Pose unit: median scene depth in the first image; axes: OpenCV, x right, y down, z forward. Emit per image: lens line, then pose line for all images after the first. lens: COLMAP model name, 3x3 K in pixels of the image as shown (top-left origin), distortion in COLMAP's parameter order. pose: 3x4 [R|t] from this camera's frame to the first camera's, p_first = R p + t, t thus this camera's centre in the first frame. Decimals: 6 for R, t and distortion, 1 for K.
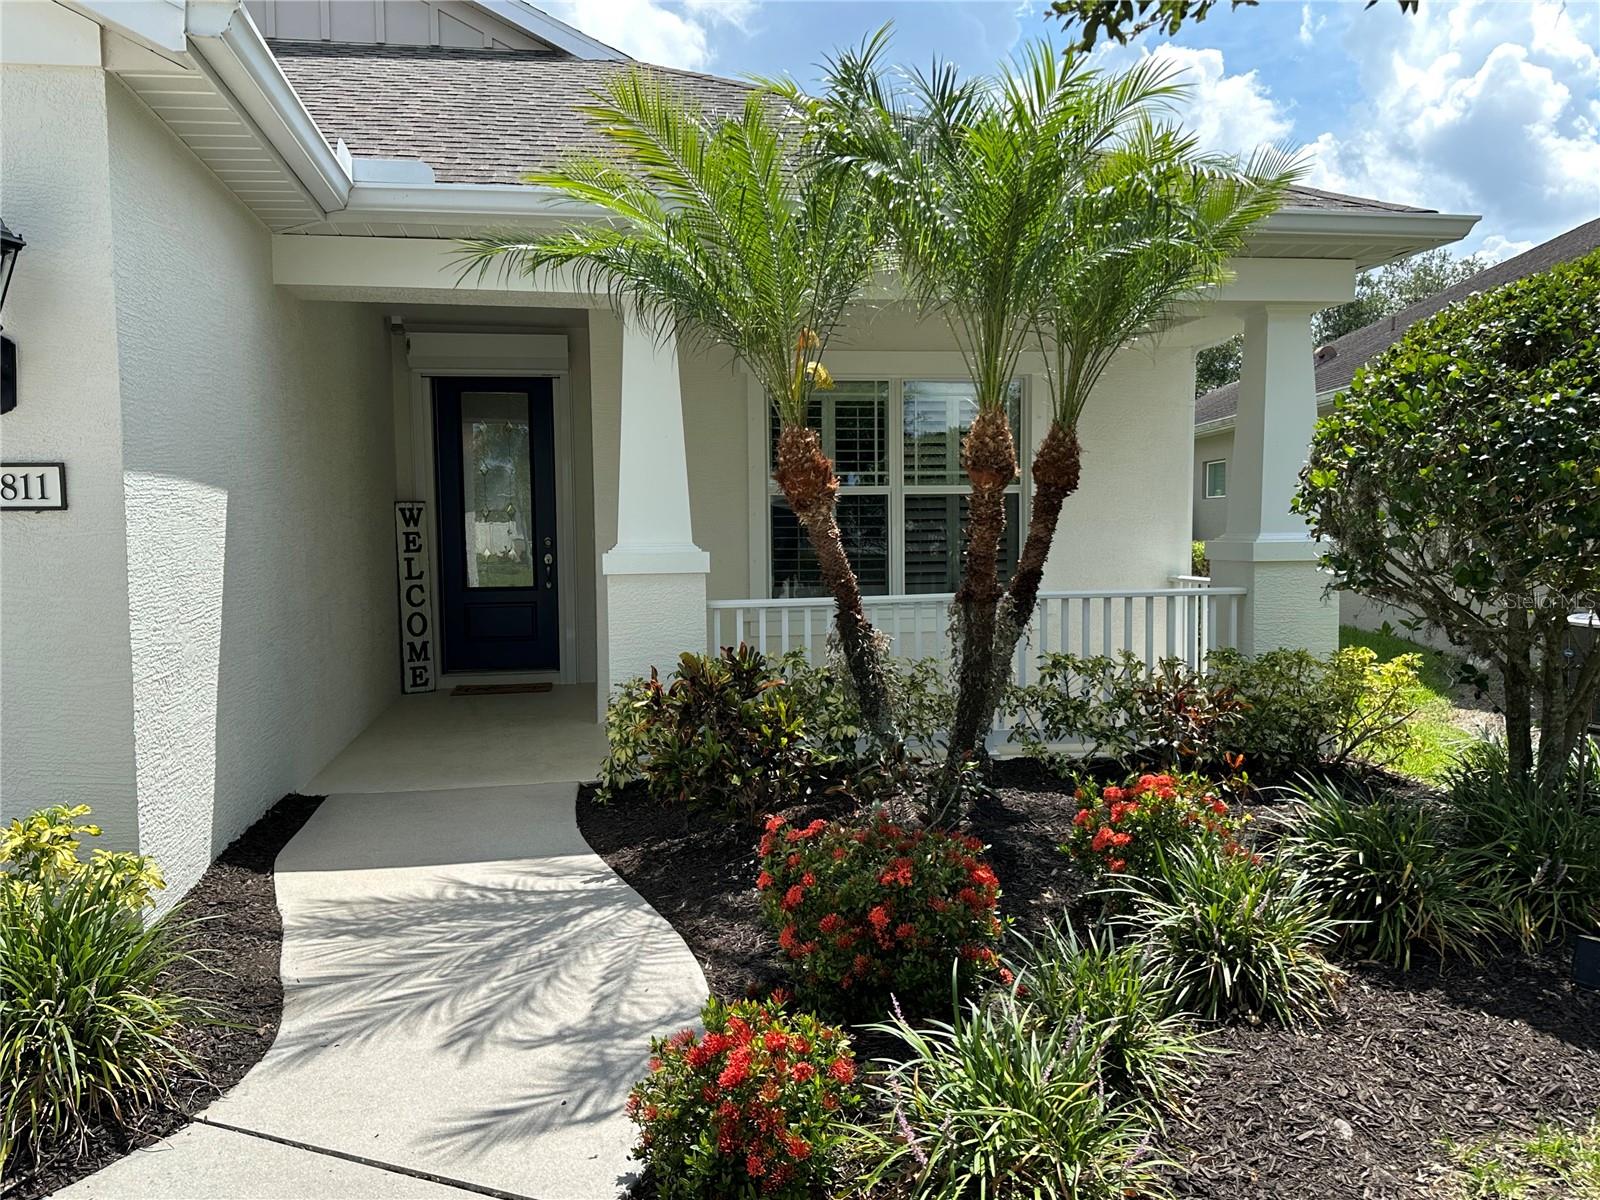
lens RADIAL K [[1261.9, 0, 800.0], [0, 1261.9, 600.0], [0, 0, 1]] dist [0.155535, -0.312595]
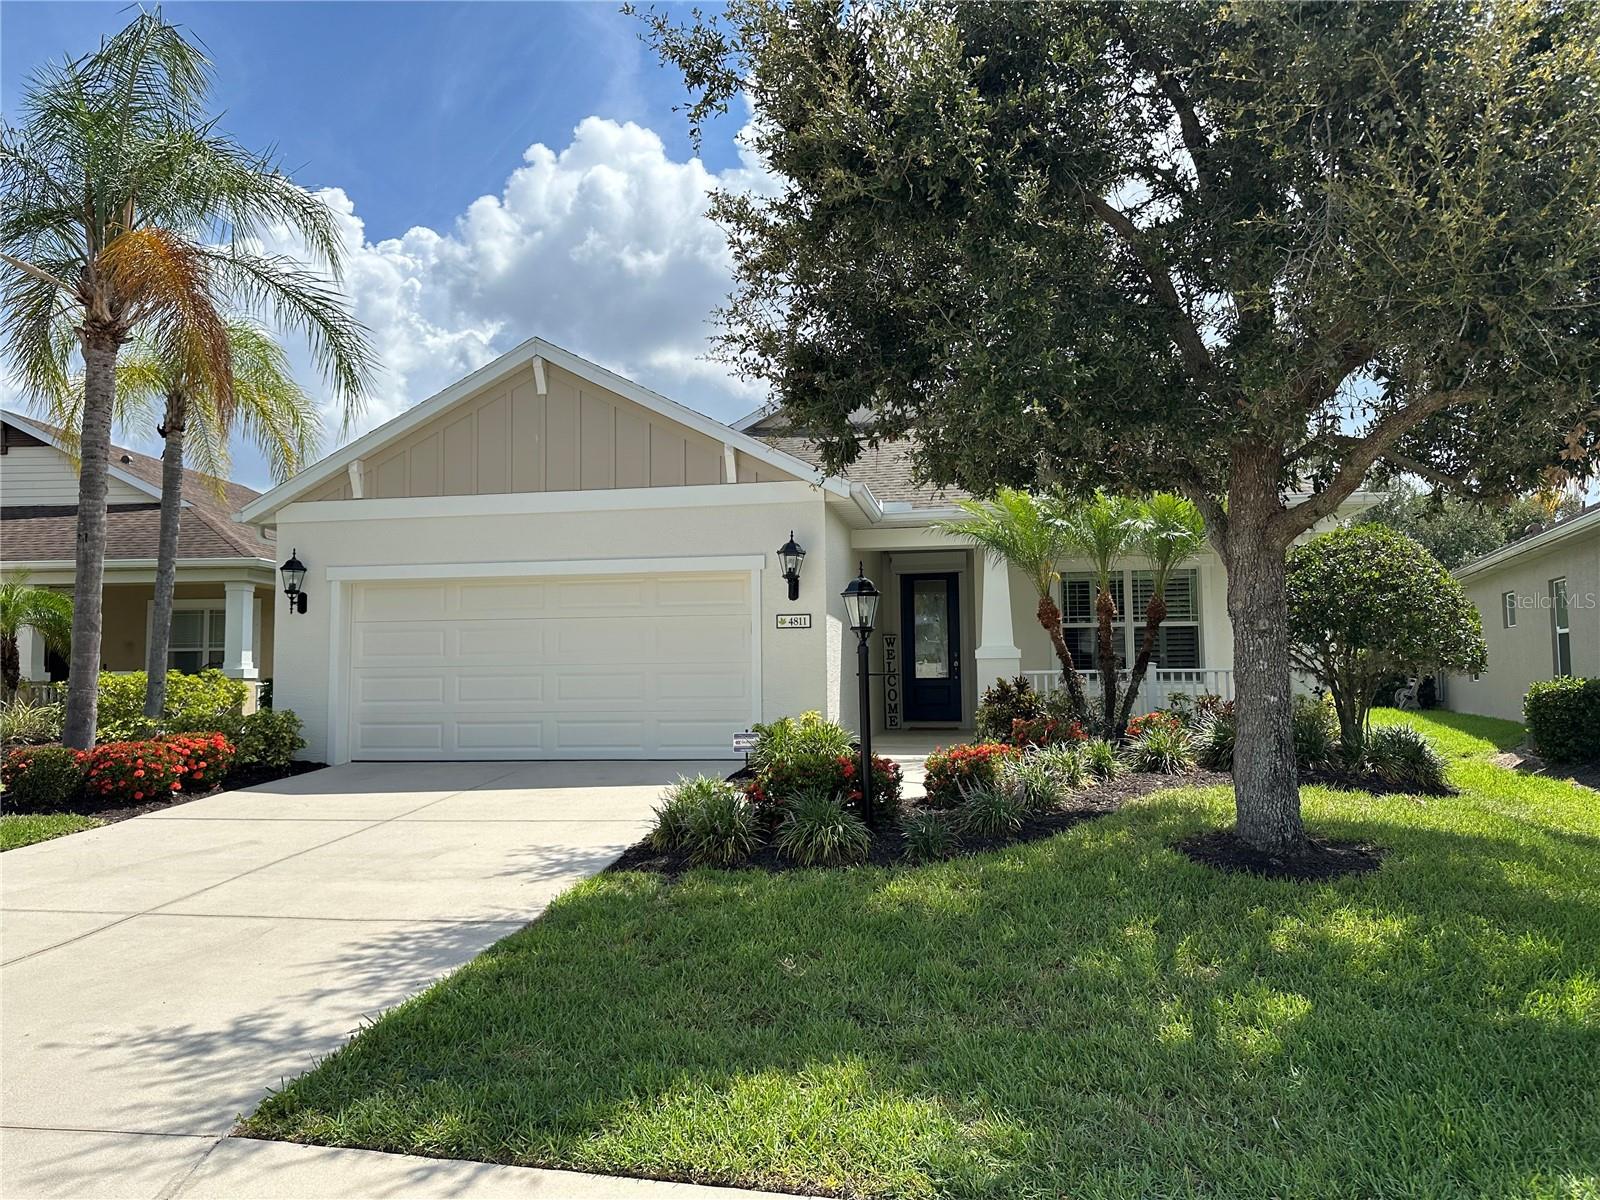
lens RADIAL K [[1105.1, 0, 800.0], [0, 1105.1, 600.0], [0, 0, 1]] dist [0.001216, -0.001991]
pose [[0.940544, -0.021074, -0.339016, 0.205912], [-0.022922, 0.991860, -0.125251, 0.118717], [0.338896, 0.125575, 0.932406, -0.905608]]
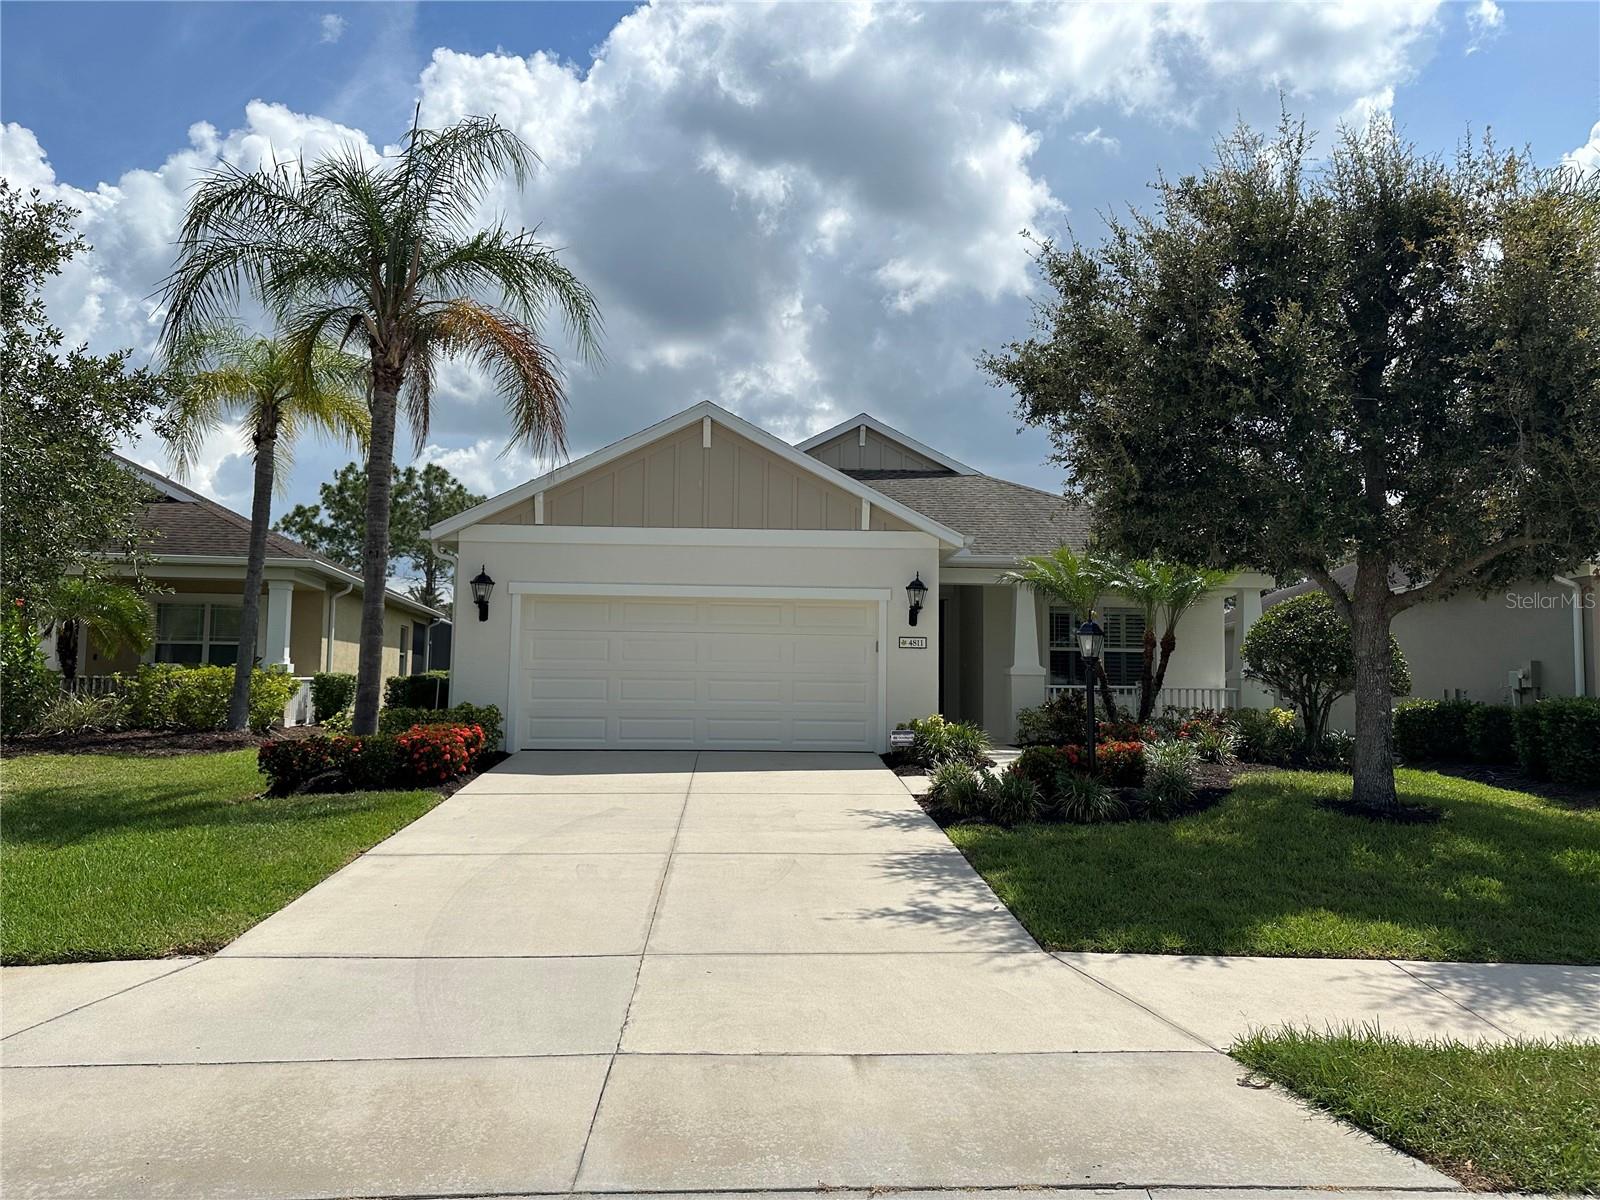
lens RADIAL K [[1105.1, 0, 800.0], [0, 1105.1, 600.0], [0, 0, 1]] dist [0.001216, -0.001991]
pose [[0.990438, 0.016089, -0.137016, -0.251253], [-0.034572, 0.990430, -0.133615, 0.146349], [0.133555, 0.137074, 0.981516, -1.401007]]
